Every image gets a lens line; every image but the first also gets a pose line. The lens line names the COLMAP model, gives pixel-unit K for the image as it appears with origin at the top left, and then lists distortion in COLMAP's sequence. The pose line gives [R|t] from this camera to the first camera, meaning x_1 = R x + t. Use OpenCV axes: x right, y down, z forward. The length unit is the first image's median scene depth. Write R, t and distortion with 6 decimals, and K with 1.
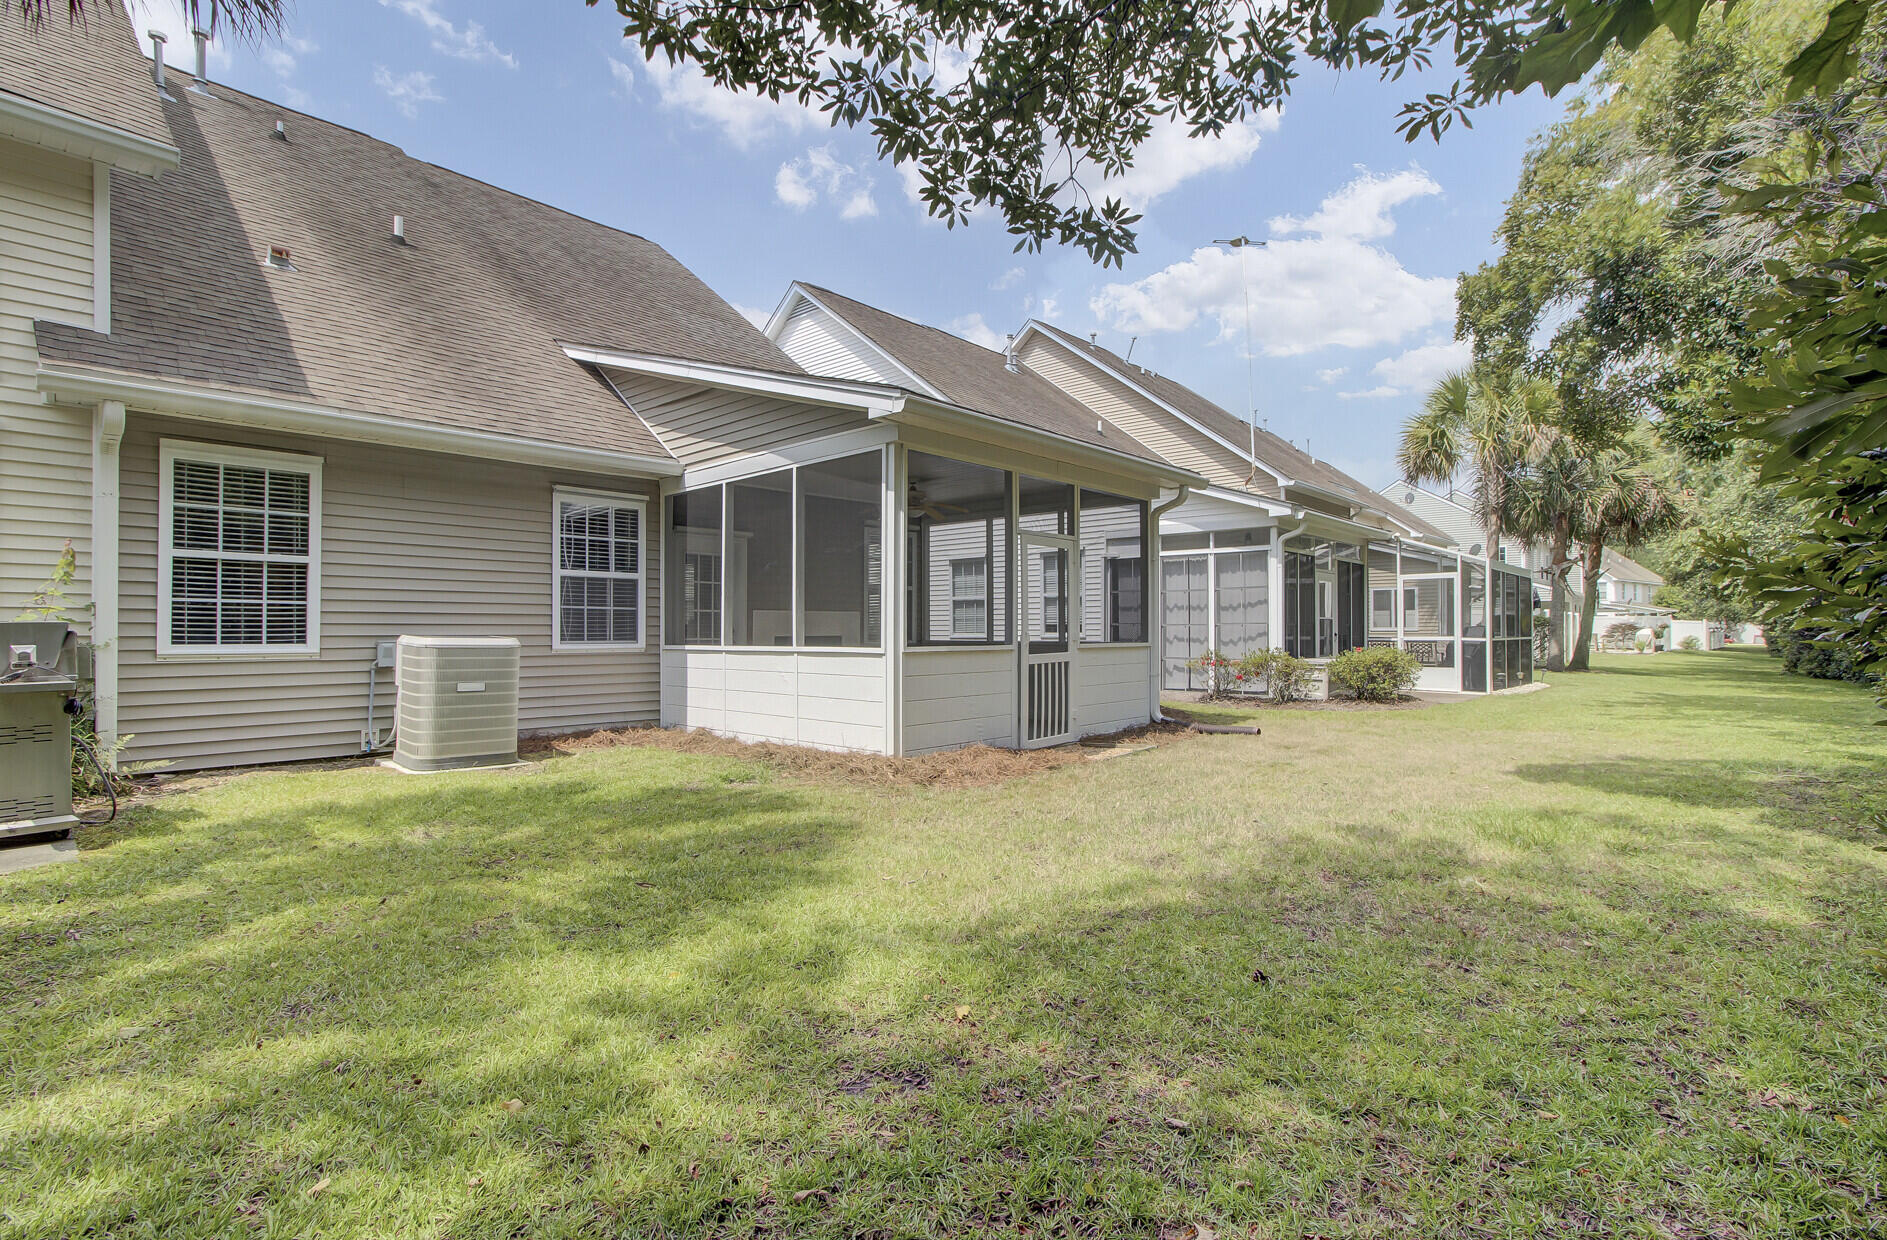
lens RADIAL K [[886.6, 0, 937.0], [0, 886.6, 602.1], [0, 0, 1]] dist [0.002401, 0.000744]
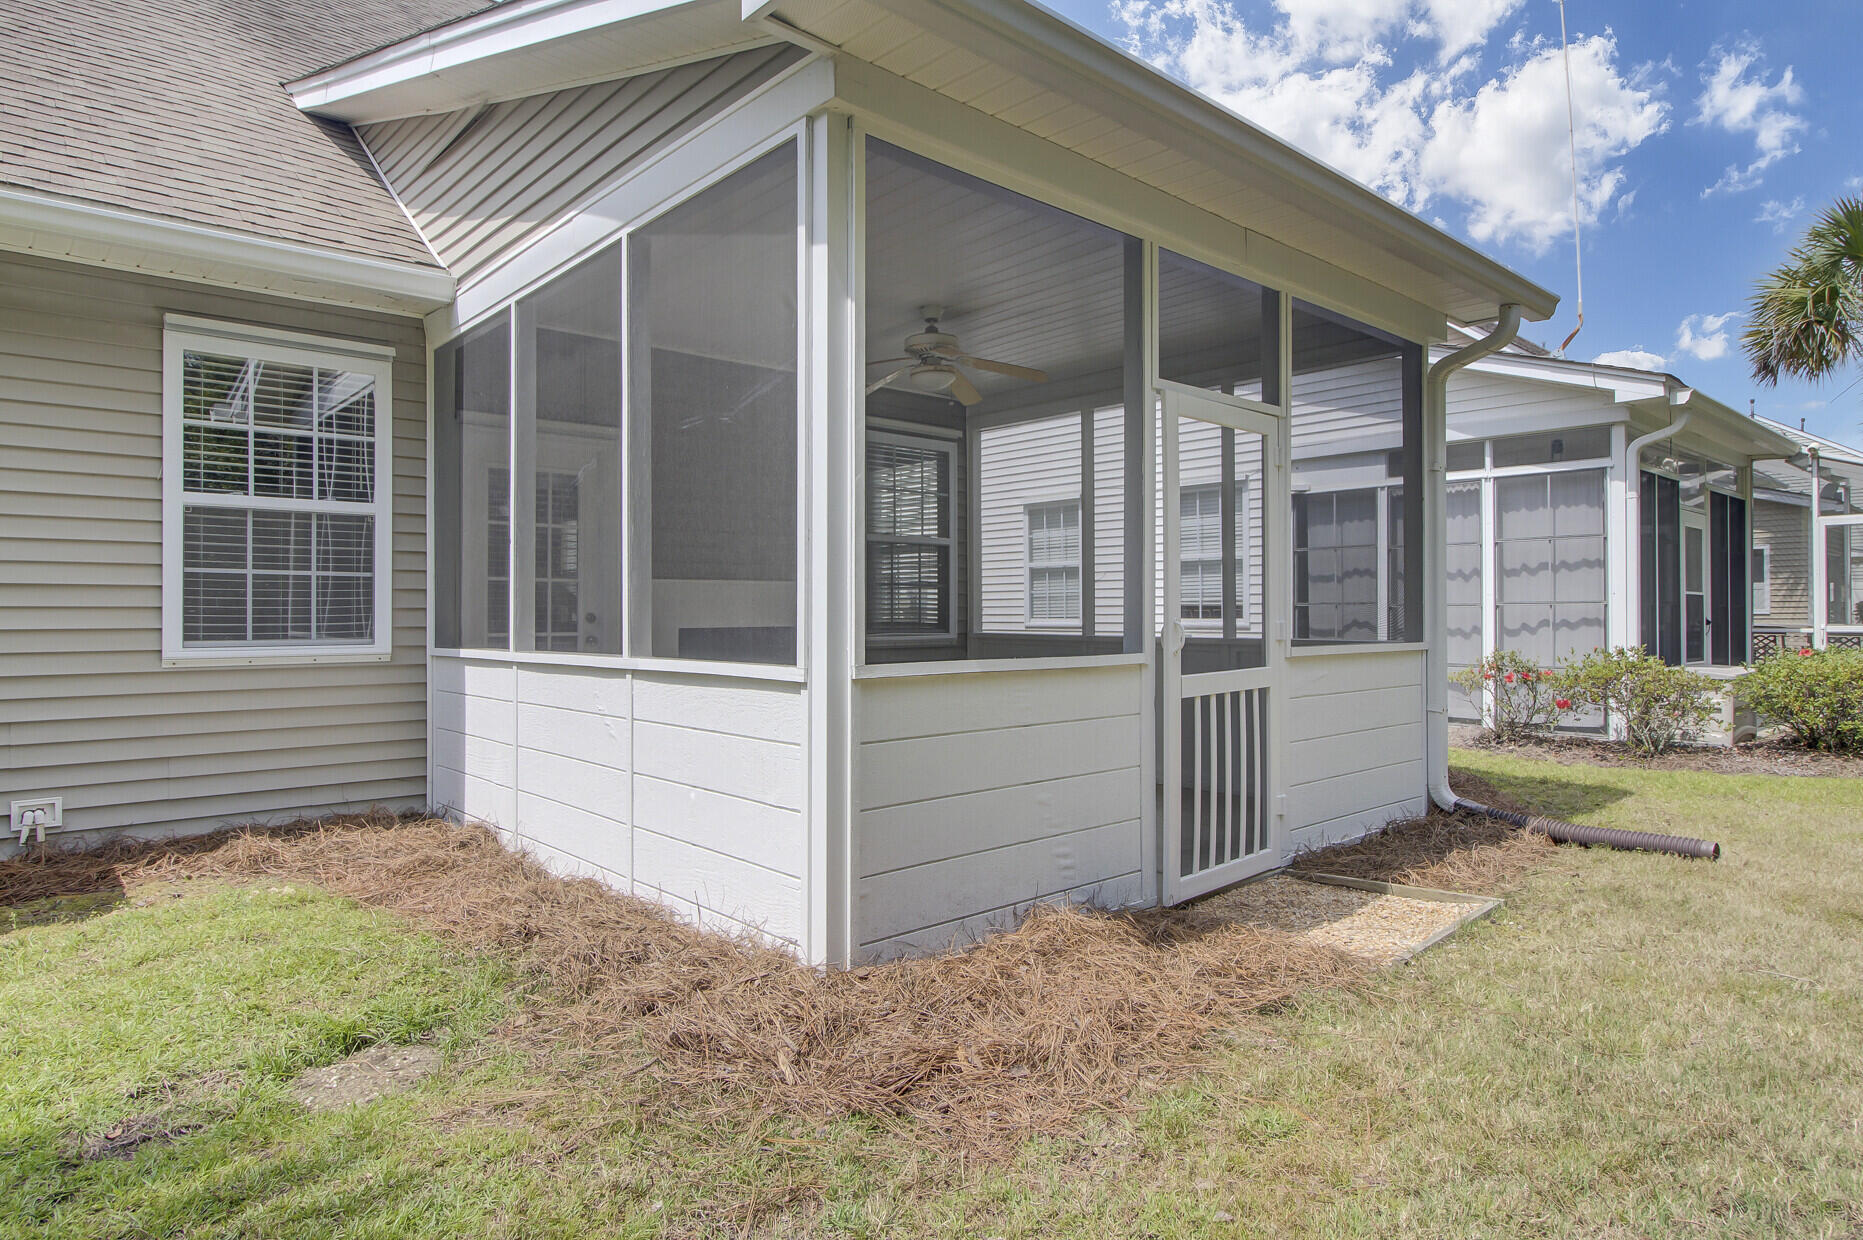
lens RADIAL K [[1069.8, 0, 926.2], [0, 1069.8, 600.1], [0, 0, 1]] dist [0.003128, 0.000235]
pose [[0.995962, -0.002302, -0.089751, 0.024484], [0.004082, 0.999798, 0.019656, 0.011111], [0.089687, -0.019943, 0.995770, 0.425926]]
